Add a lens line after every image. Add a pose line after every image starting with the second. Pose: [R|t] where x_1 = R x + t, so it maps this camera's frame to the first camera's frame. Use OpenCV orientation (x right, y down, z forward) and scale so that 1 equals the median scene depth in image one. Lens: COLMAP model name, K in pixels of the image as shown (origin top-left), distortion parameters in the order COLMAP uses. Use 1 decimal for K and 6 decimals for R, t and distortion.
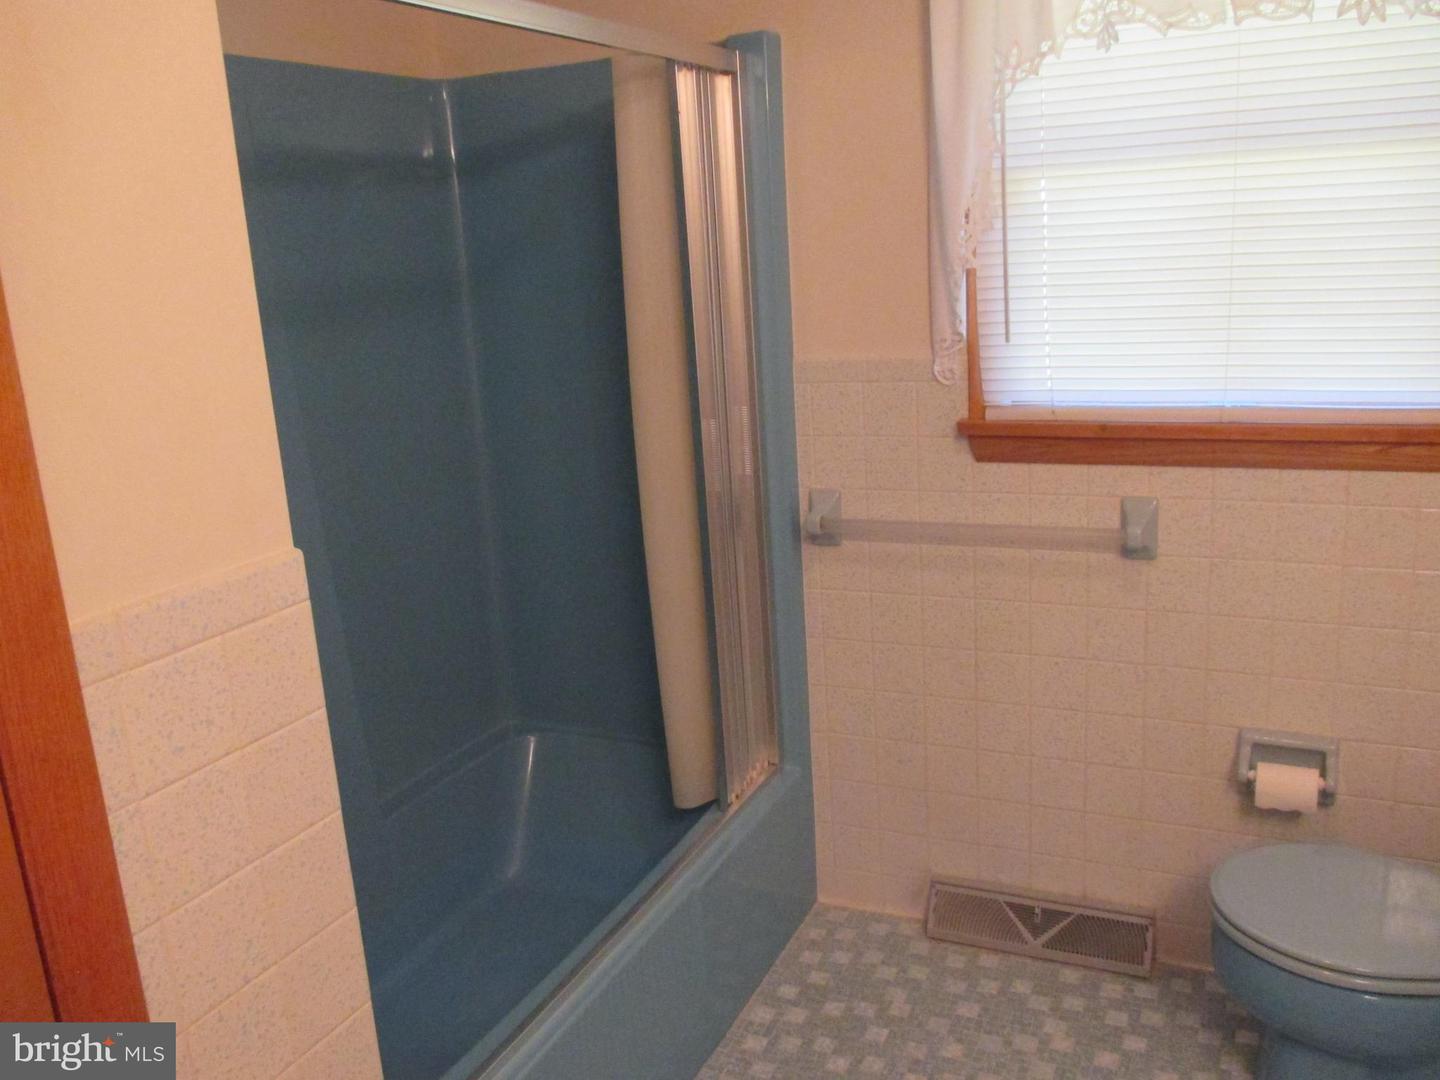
lens RADIAL K [[1204.7, 0, 729.9], [0, 1204.7, 521.7], [0, 0, 1]] dist [-0.017460, -0.006407]
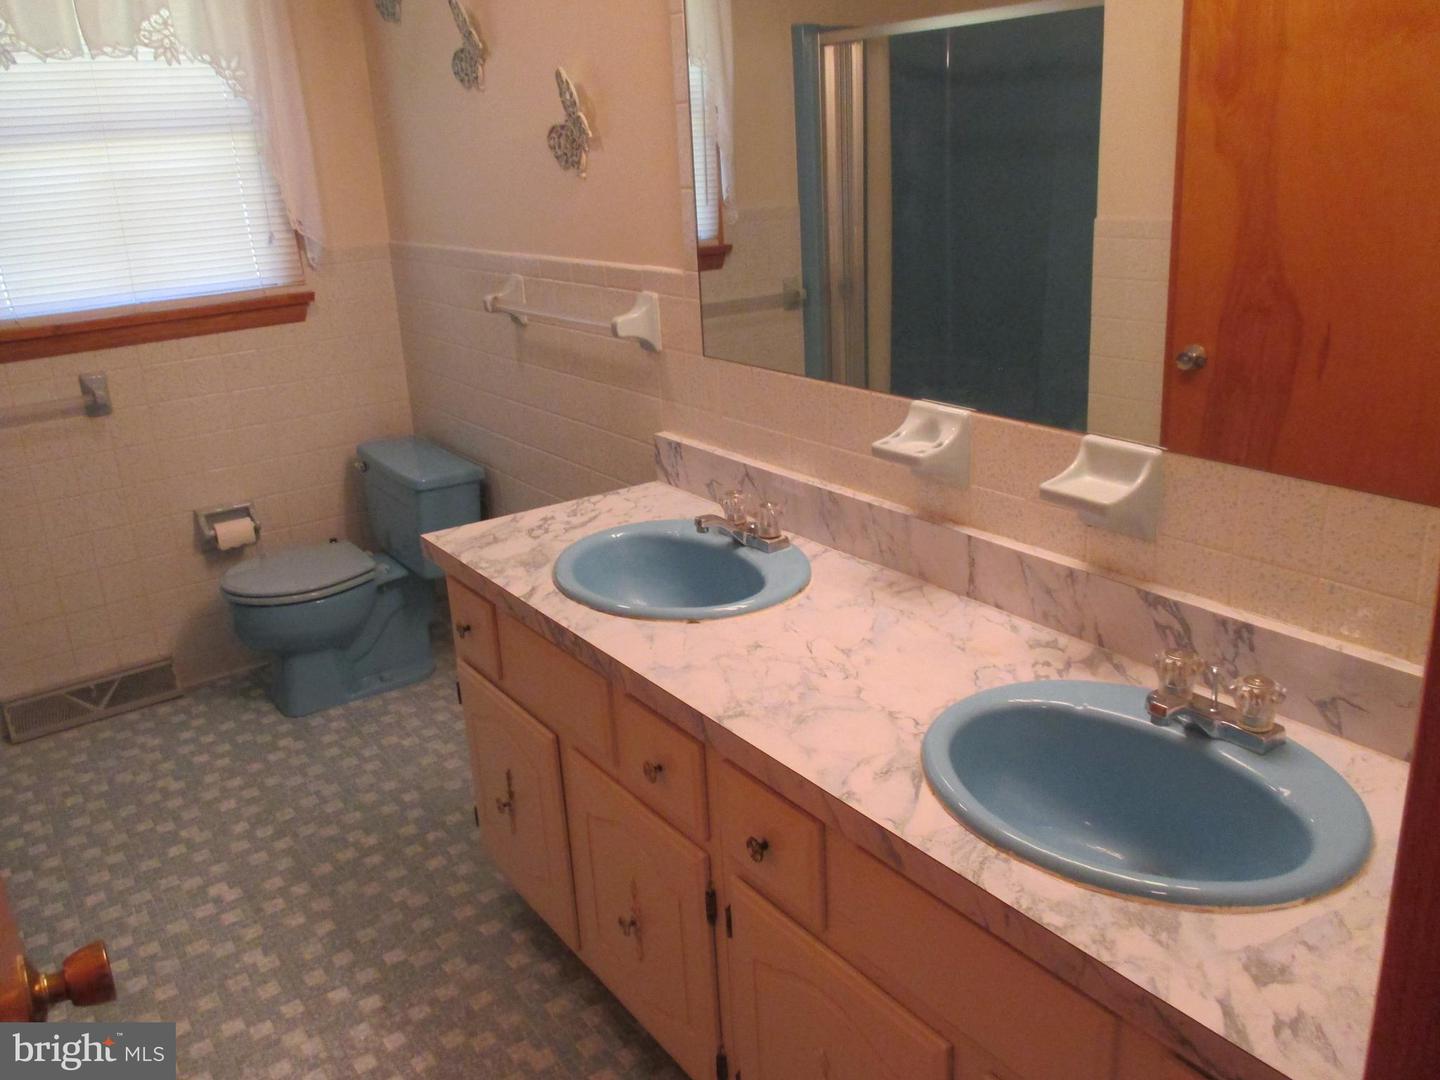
lens RADIAL K [[1153.8, 0, 714.9], [0, 1153.8, 514.7], [0, 0, 1]] dist [-0.032709, -0.002687]
pose [[0.501369, -0.239146, 0.831528, -0.471400], [0.230208, 0.963274, 0.138232, 0.126750], [-0.834046, 0.122120, 0.538009, -0.361166]]
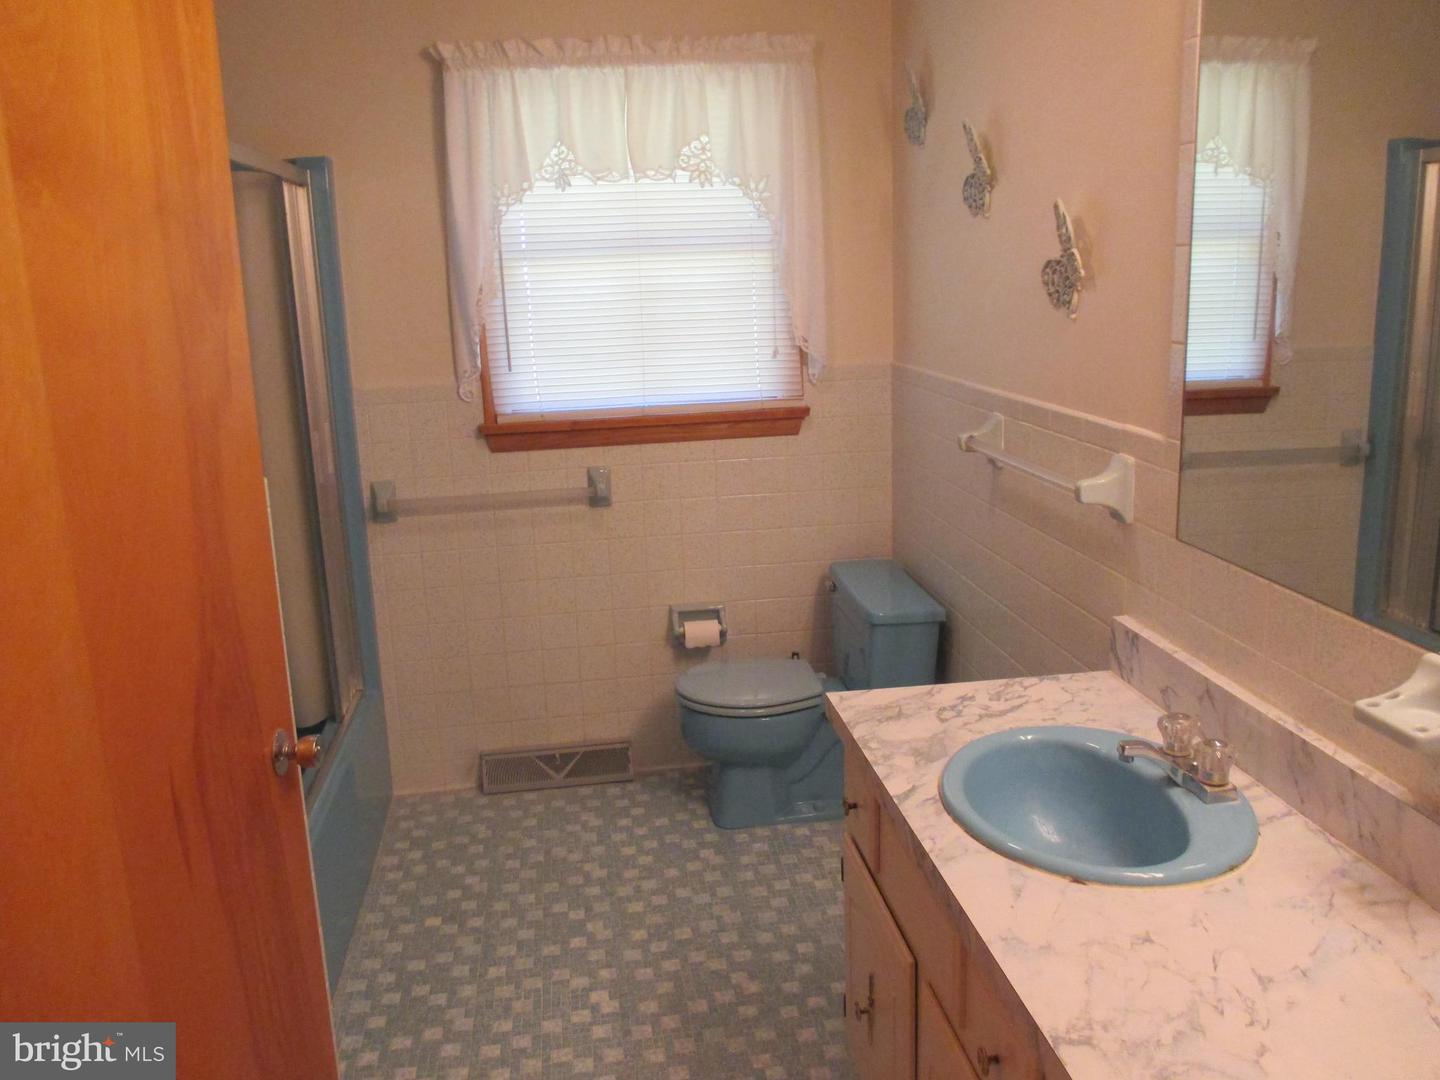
lens RADIAL K [[1163.2, 0, 738.0], [0, 1163.2, 523.9], [0, 0, 1]] dist [-0.037857, 0.014355]
pose [[0.833453, -0.090230, 0.545174, -0.339814], [0.116065, 0.993156, -0.013065, 0.093667], [-0.540264, 0.074164, 0.838221, -0.366976]]
